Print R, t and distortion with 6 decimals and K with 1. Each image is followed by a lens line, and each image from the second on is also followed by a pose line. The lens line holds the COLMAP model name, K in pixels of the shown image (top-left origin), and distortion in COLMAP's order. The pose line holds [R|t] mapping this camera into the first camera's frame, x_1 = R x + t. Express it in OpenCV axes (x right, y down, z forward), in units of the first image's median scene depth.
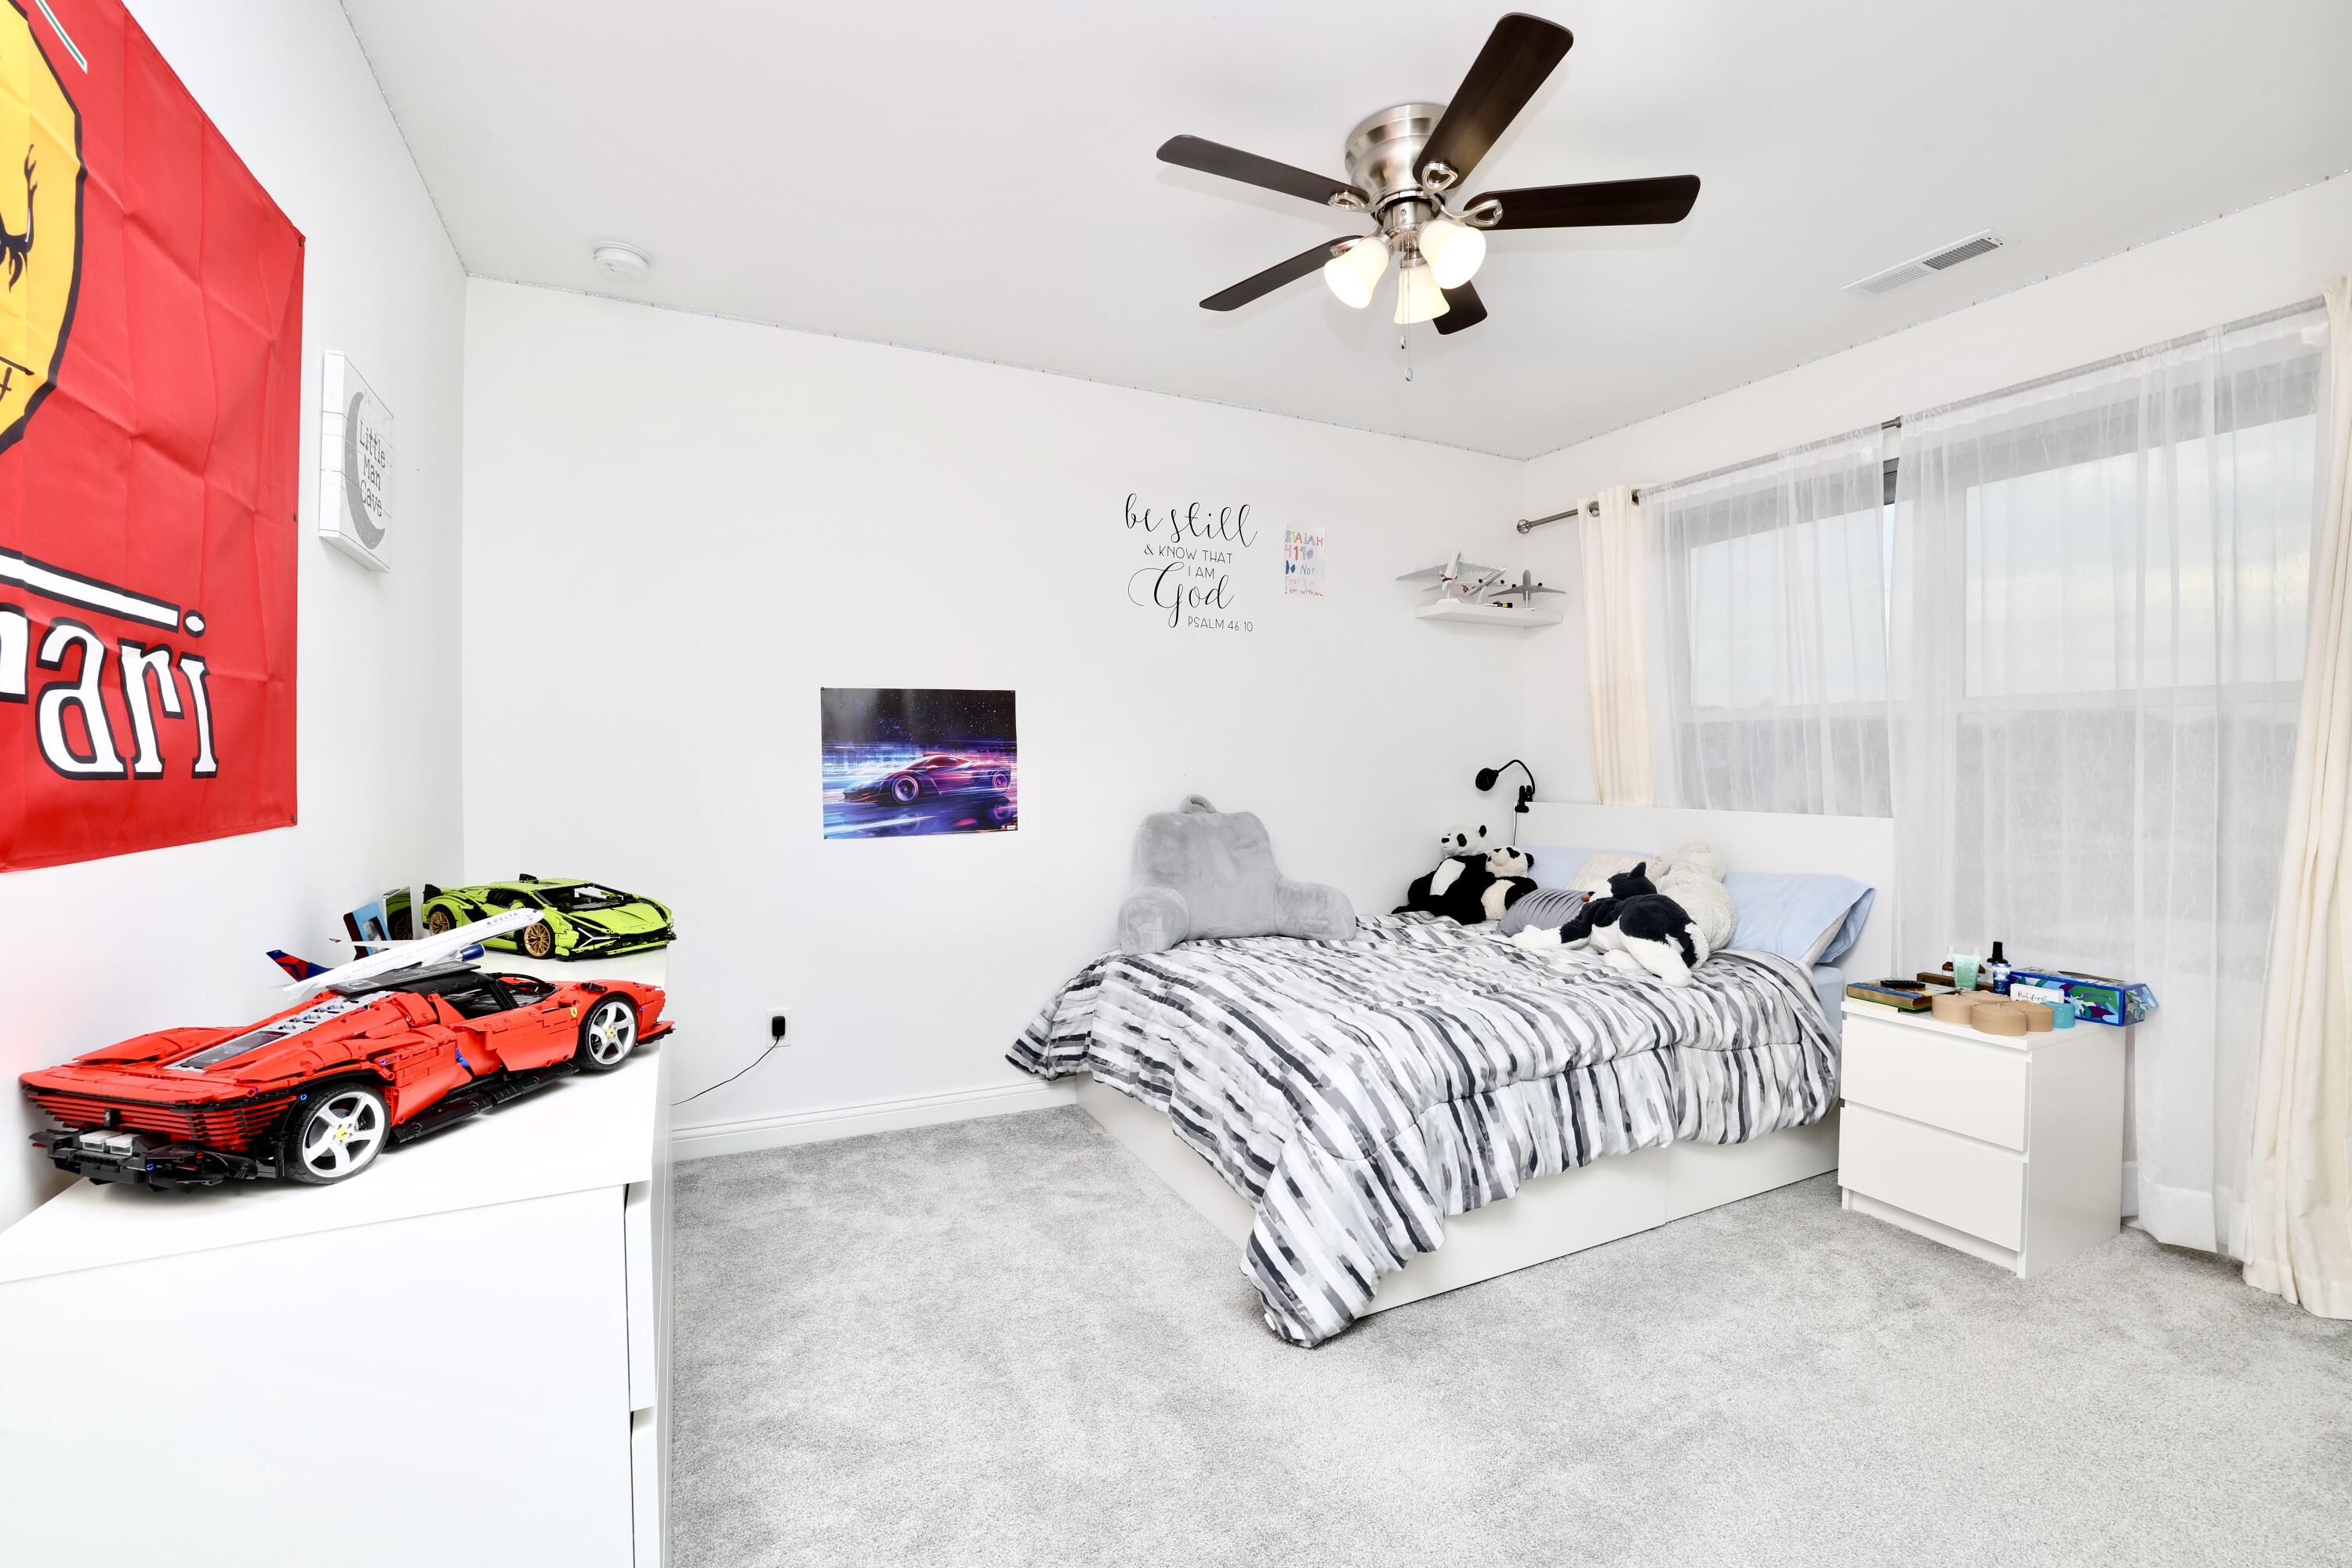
lens RADIAL K [[1005.4, 0, 1180.8], [0, 1005.4, 776.6], [0, 0, 1]] dist [-0.021754, 0.007546]
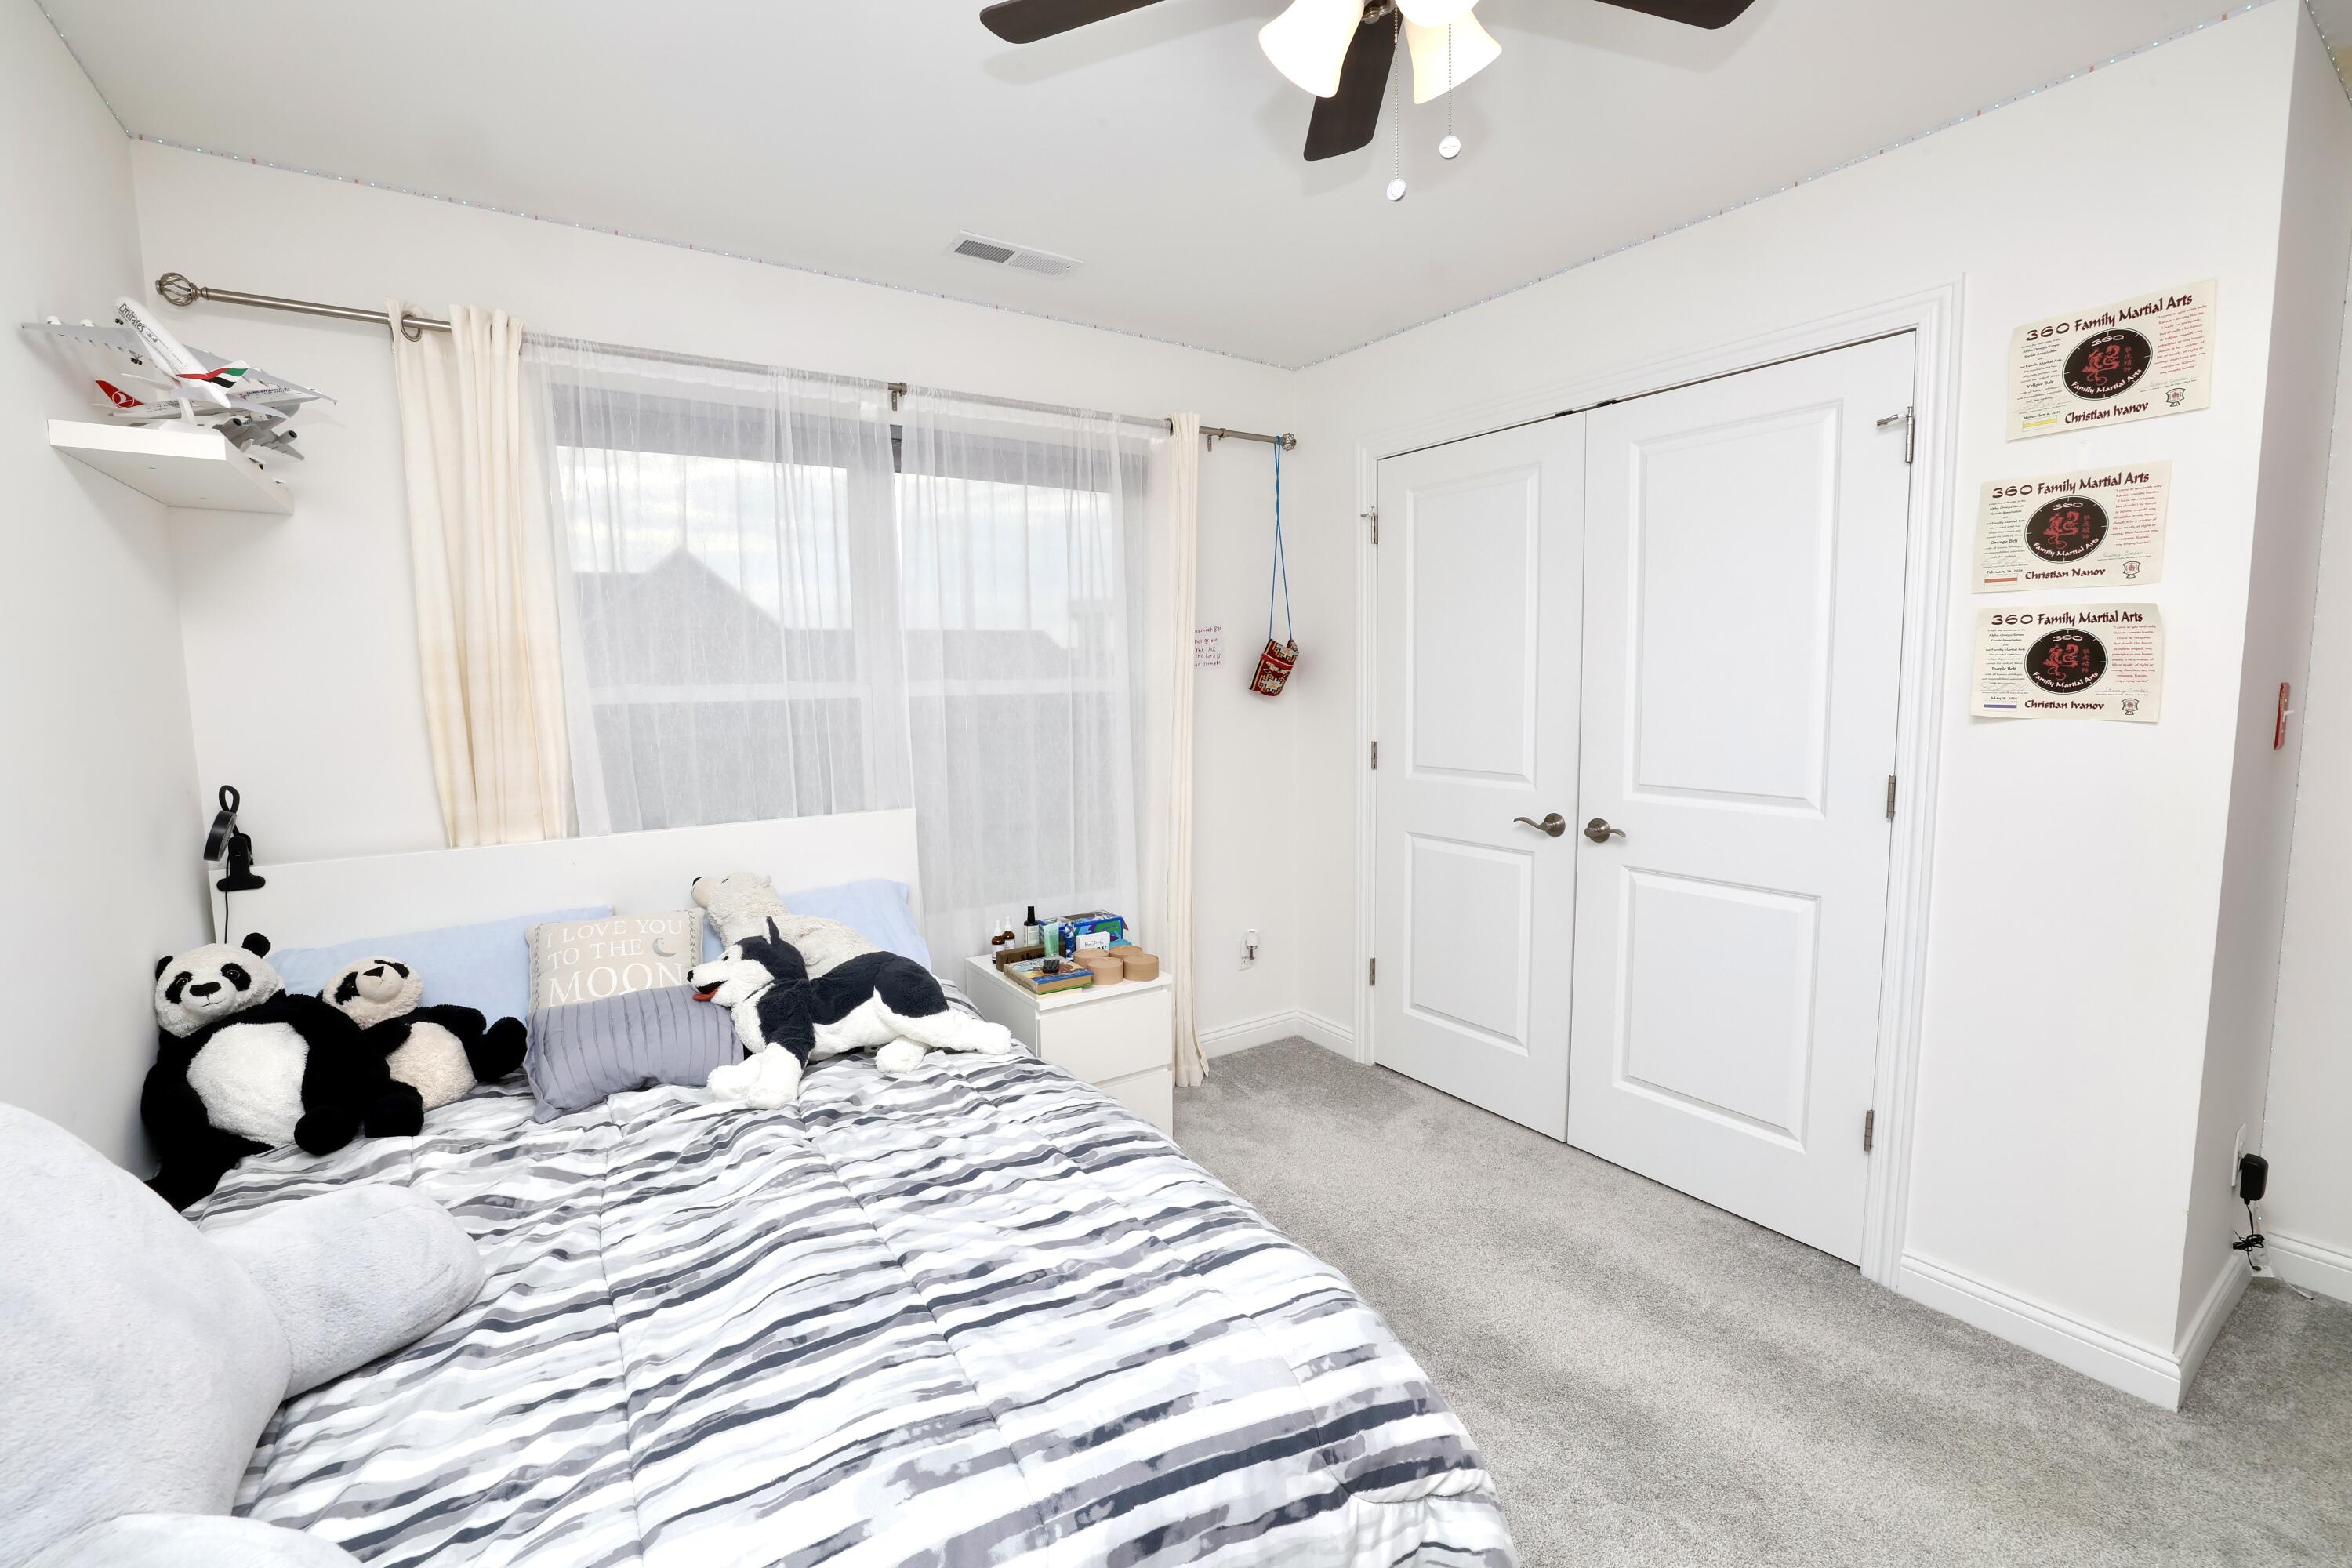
lens RADIAL K [[1005.4, 0, 1173.9], [0, 1005.4, 773.6], [0, 0, 1]] dist [-0.021754, 0.007546]
pose [[-0.126952, -0.101006, 0.986753, -0.327746], [0.027987, 0.994041, 0.105352, -0.104669], [-0.991514, 0.040991, -0.123369, 1.039289]]
